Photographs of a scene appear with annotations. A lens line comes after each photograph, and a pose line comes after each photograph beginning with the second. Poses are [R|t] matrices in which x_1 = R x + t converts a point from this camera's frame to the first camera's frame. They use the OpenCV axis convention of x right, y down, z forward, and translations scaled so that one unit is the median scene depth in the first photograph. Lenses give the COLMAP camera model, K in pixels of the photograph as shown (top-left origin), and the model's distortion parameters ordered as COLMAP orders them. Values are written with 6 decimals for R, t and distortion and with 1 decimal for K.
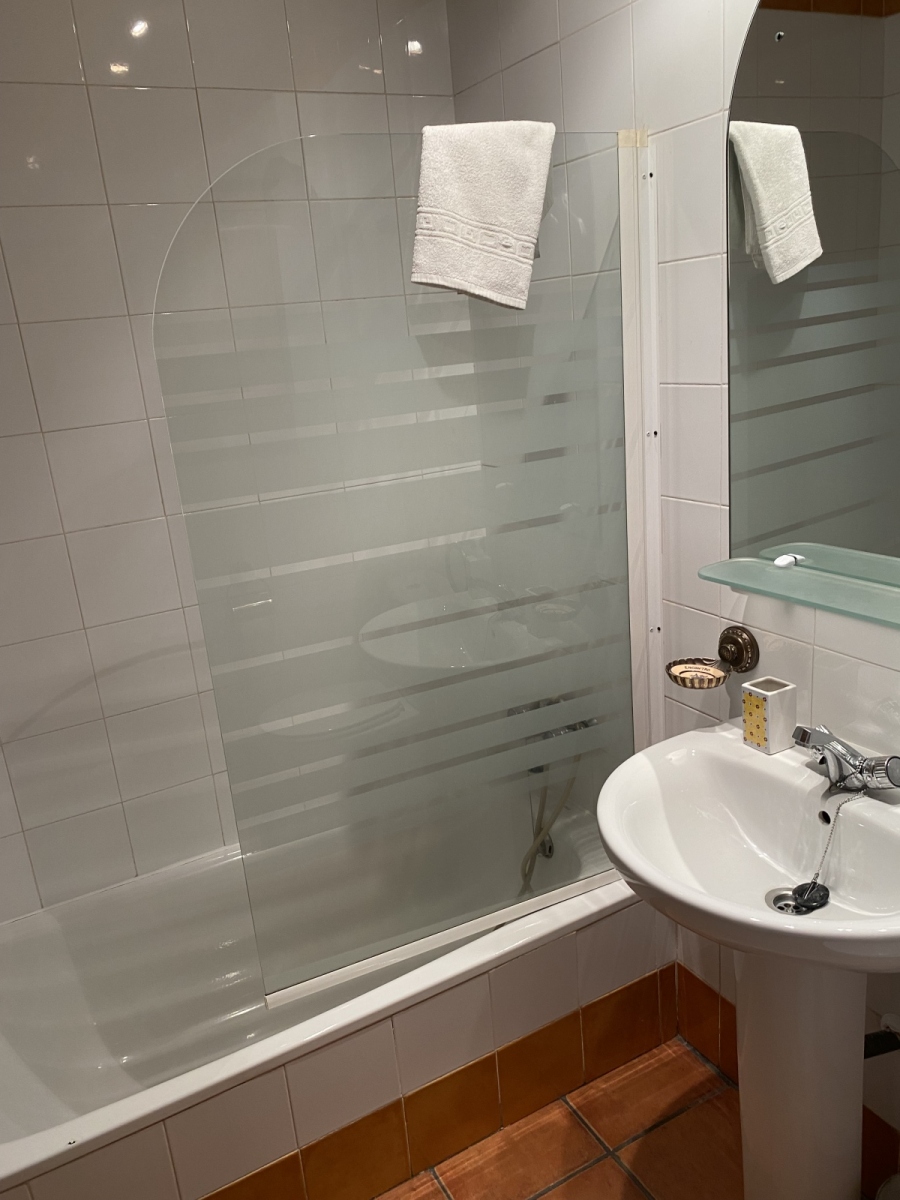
lens RADIAL K [[914.8, 0, 448.3], [0, 914.8, 602.8], [0, 0, 1]] dist [-0.003334, 0.014996]
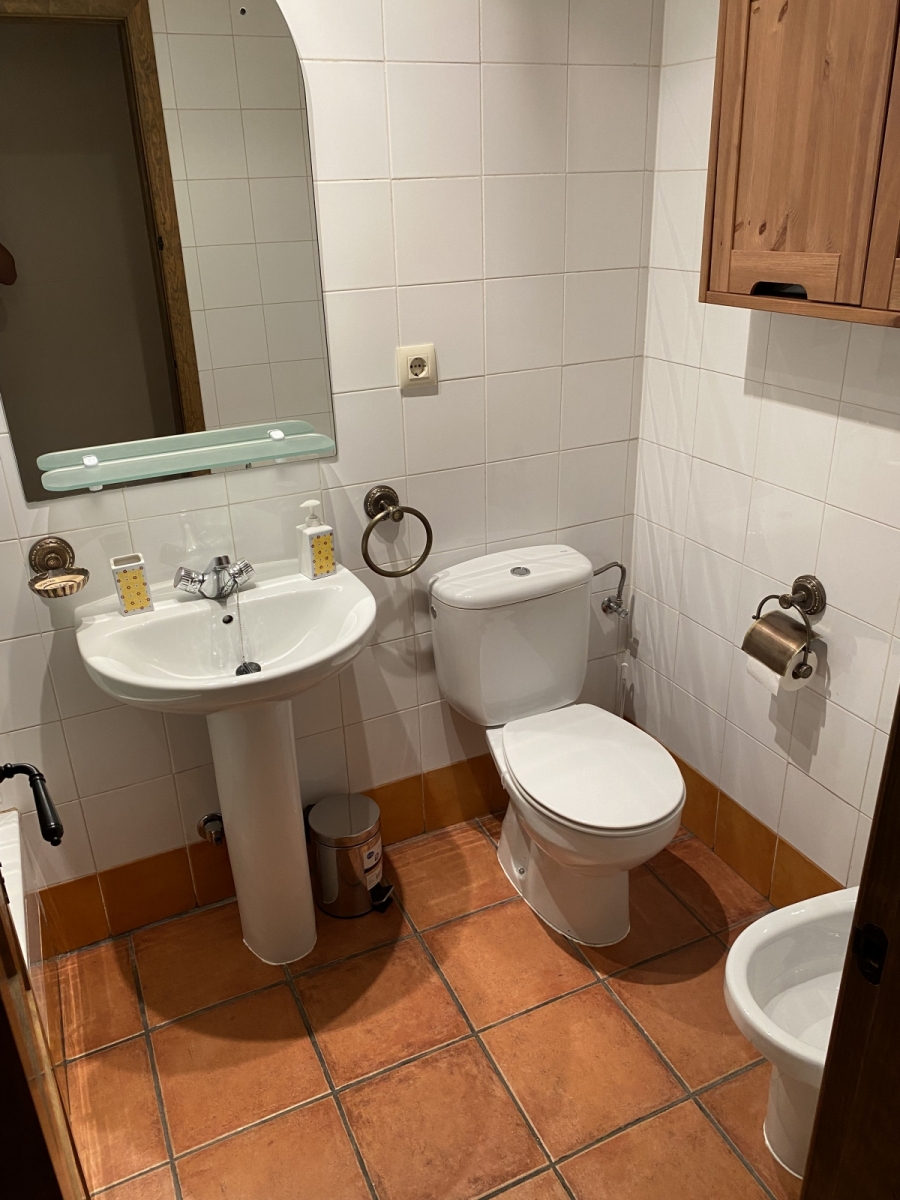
lens RADIAL K [[914.8, 0, 450.6], [0, 914.8, 597.3], [0, 0, 1]] dist [-0.003334, 0.014996]
pose [[0.048174, -0.316232, 0.947458, -0.669299], [0.305209, 0.907852, 0.287495, -0.070530], [-0.951066, 0.275323, 0.140251, 0.360044]]
